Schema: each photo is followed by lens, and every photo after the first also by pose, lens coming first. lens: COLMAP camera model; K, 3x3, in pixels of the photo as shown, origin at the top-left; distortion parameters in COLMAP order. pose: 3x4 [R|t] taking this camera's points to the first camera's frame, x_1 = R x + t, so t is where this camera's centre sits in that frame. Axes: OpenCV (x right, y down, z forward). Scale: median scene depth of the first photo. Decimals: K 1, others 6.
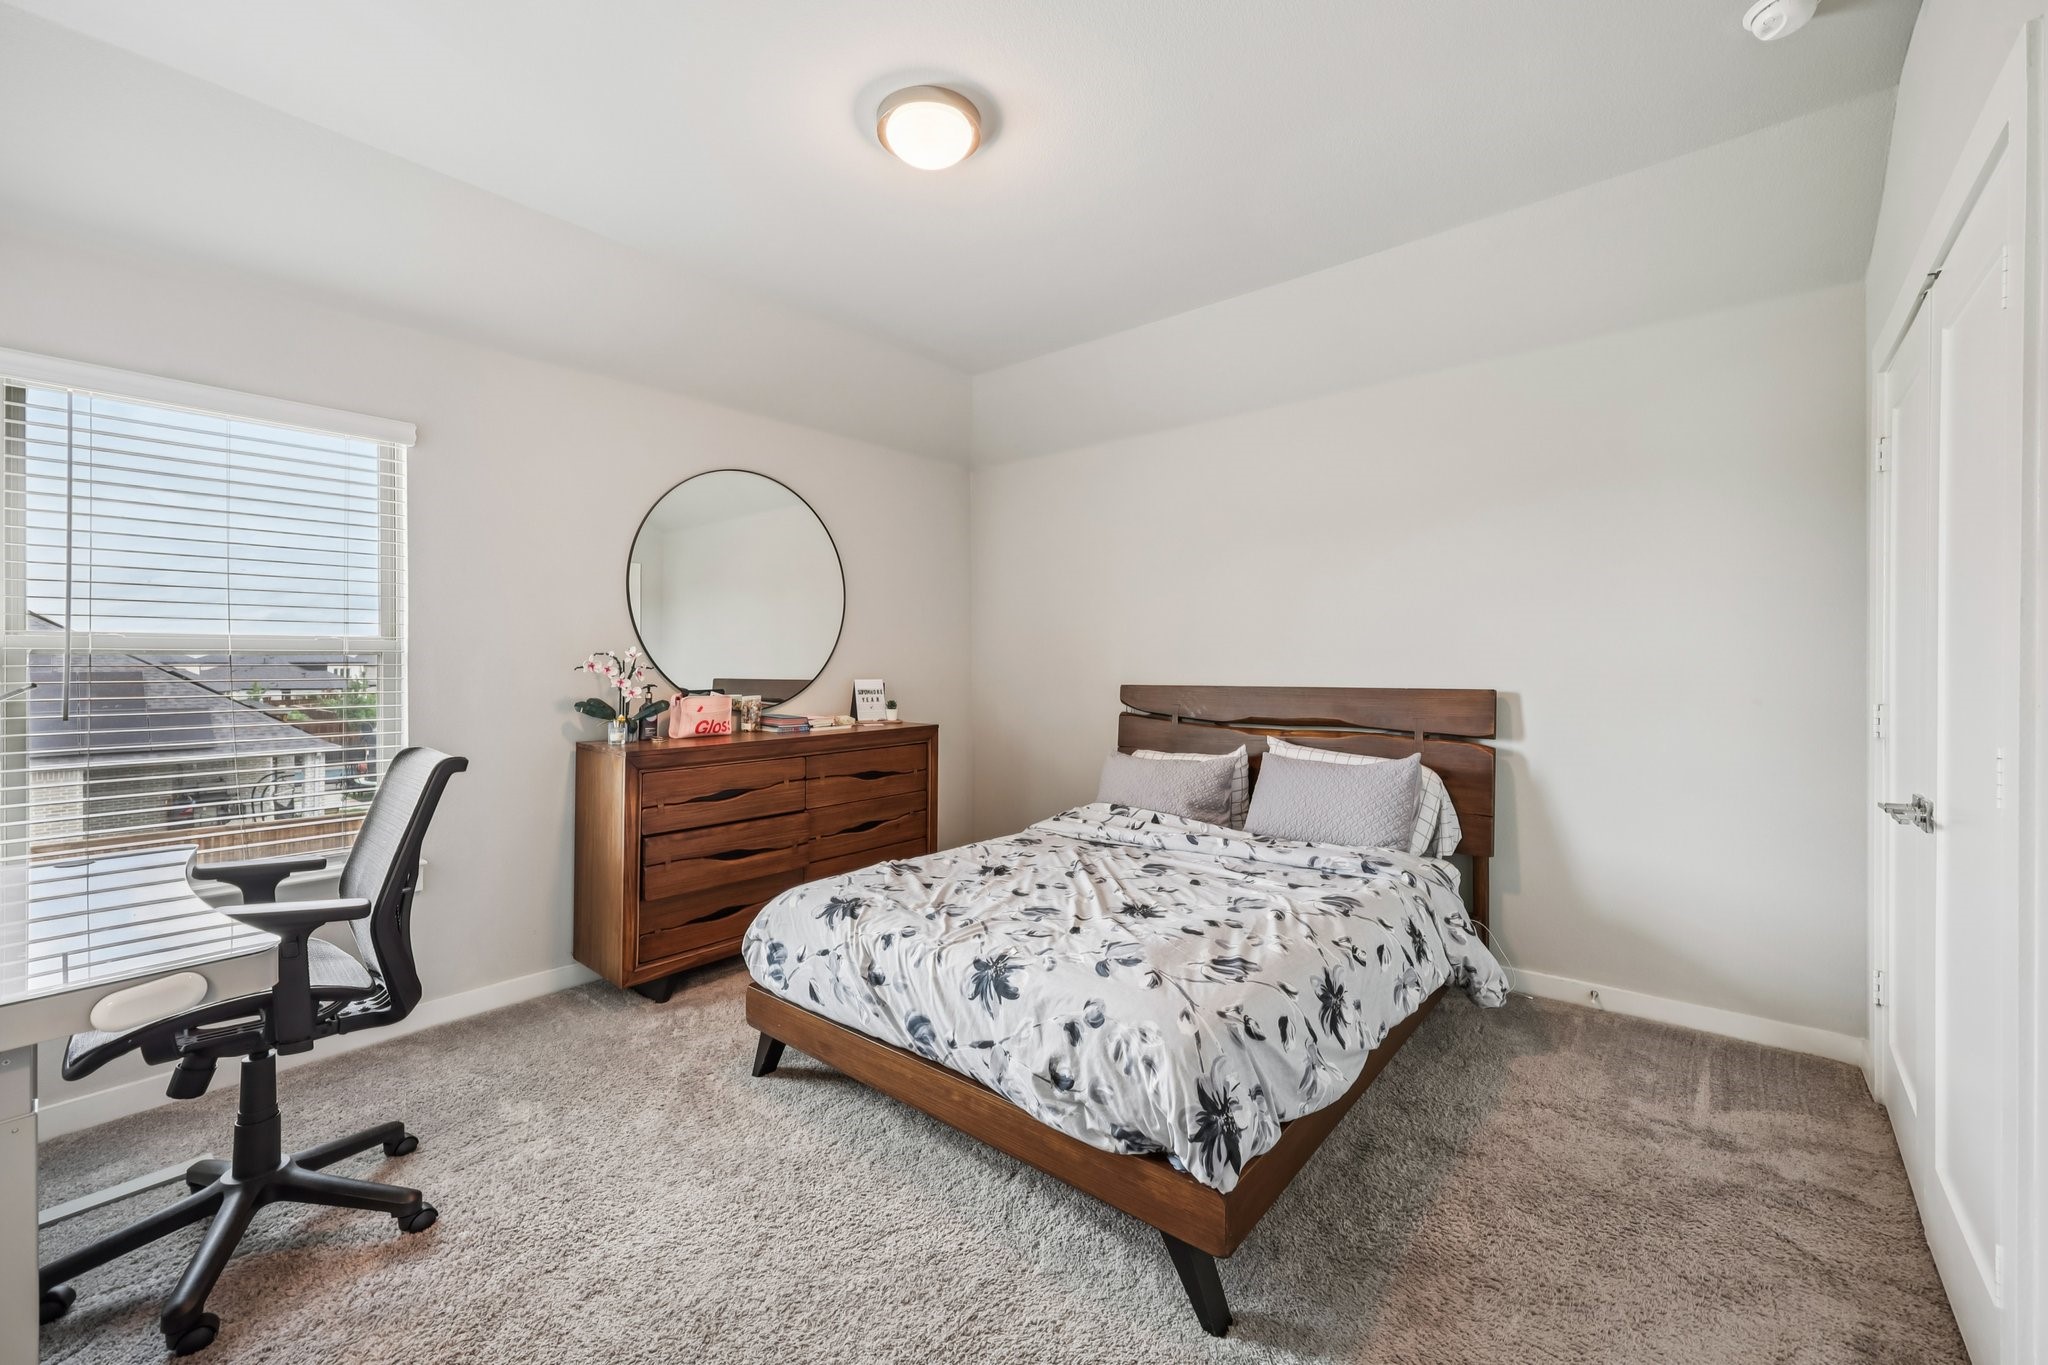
lens RADIAL K [[818.4, 0, 1023.9], [0, 818.4, 653.2], [0, 0, 1]] dist [-0.002943, -0.000146]
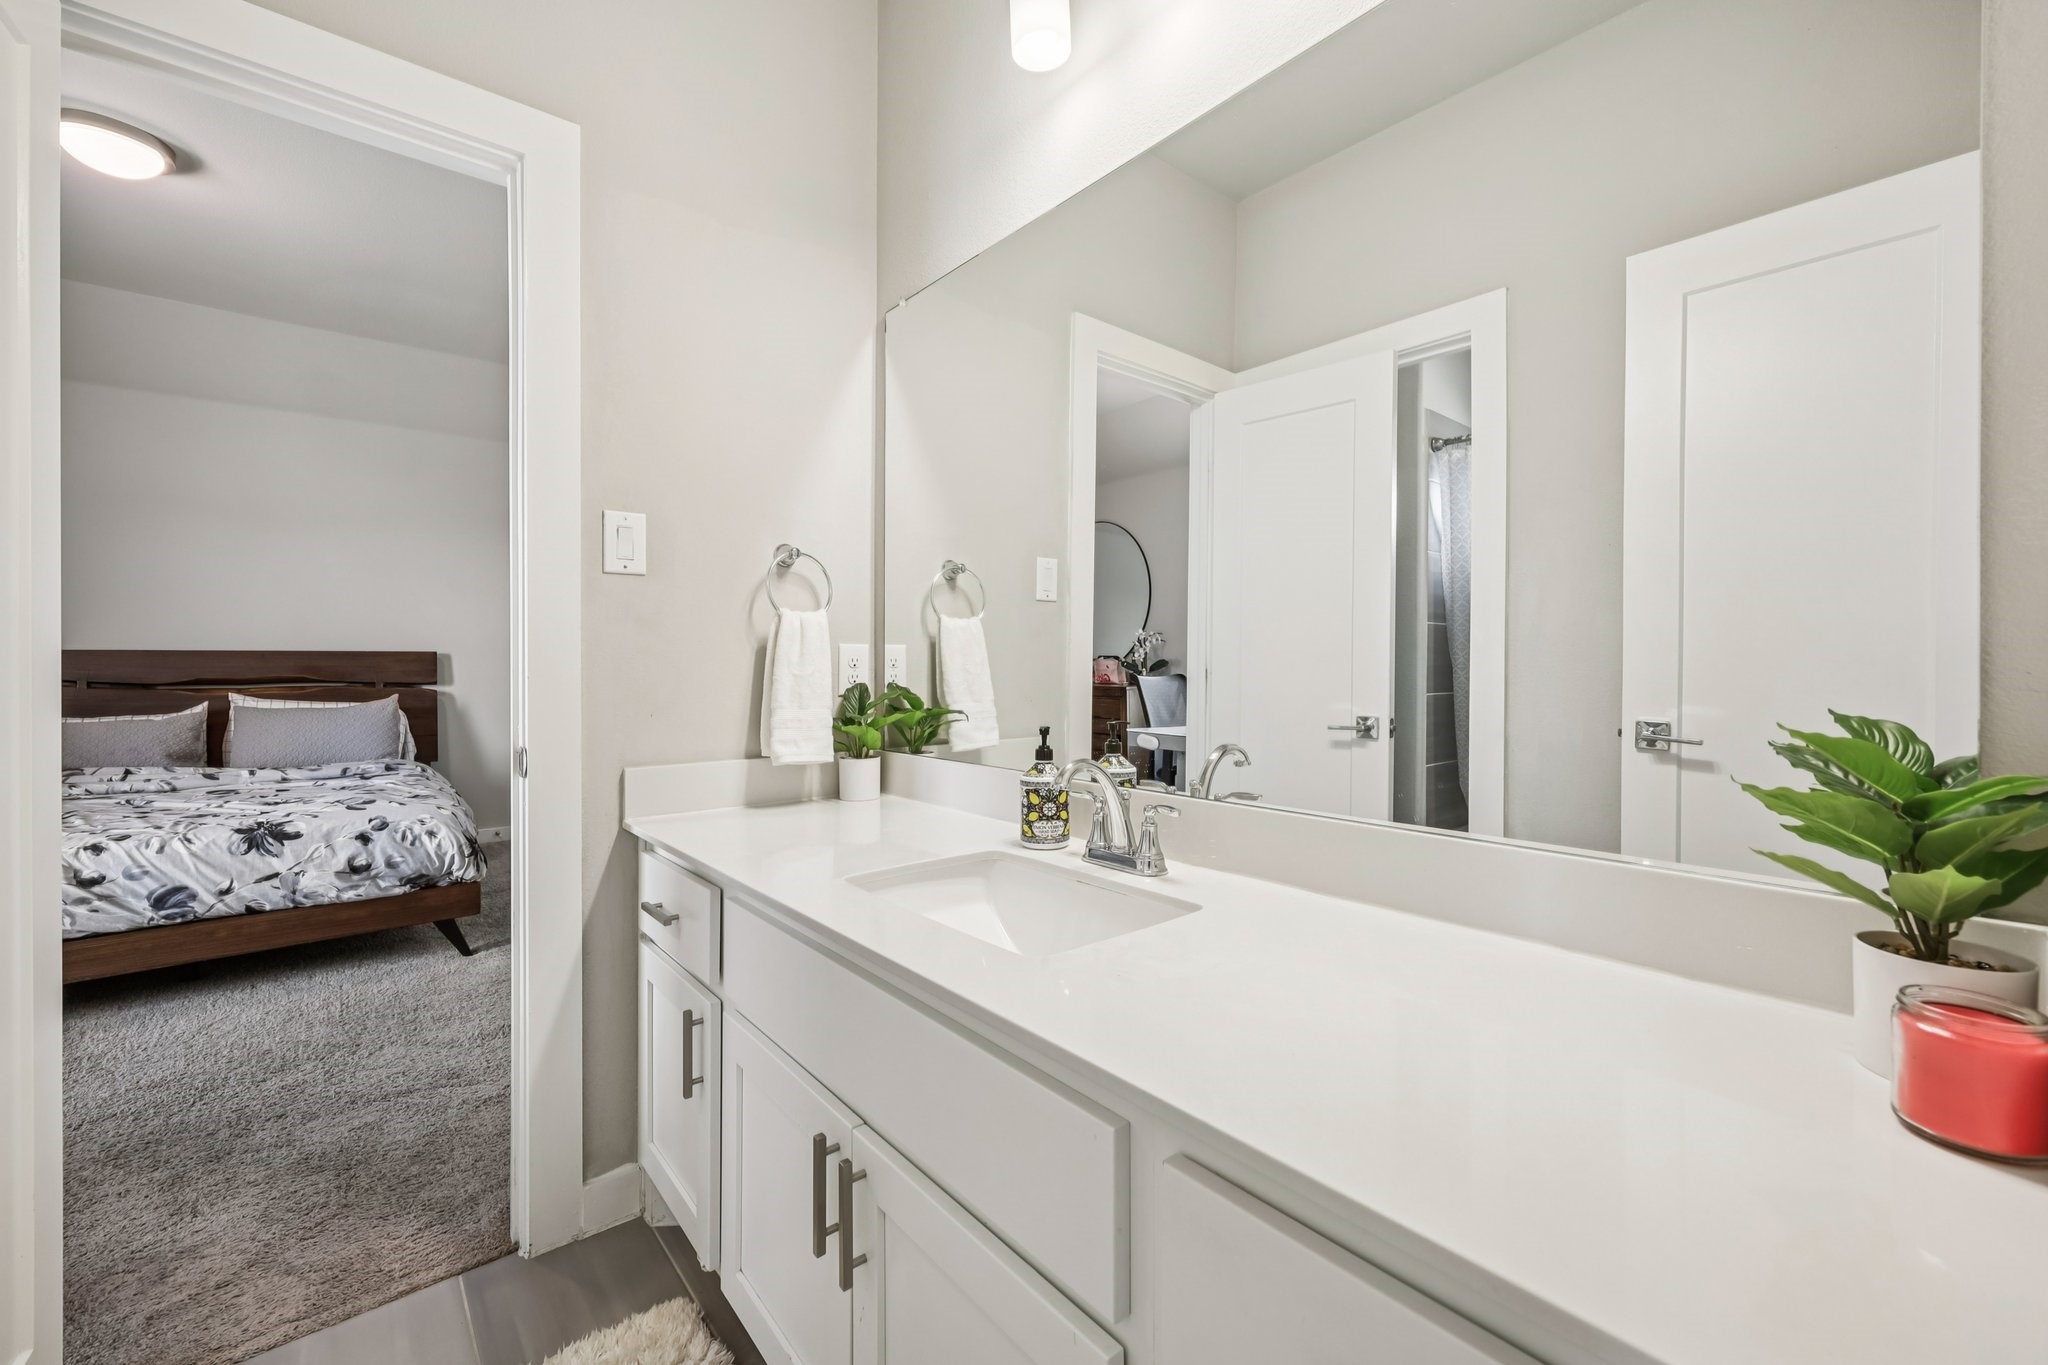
lens RADIAL K [[818.4, 0, 1023.2], [0, 818.4, 671.4], [0, 0, 1]] dist [-0.002943, -0.000146]
pose [[0.162682, -0.005392, 0.986664, -1.217758], [-0.016431, 0.999832, 0.008173, 0.084268], [-0.986542, -0.017541, 0.162566, -0.514551]]
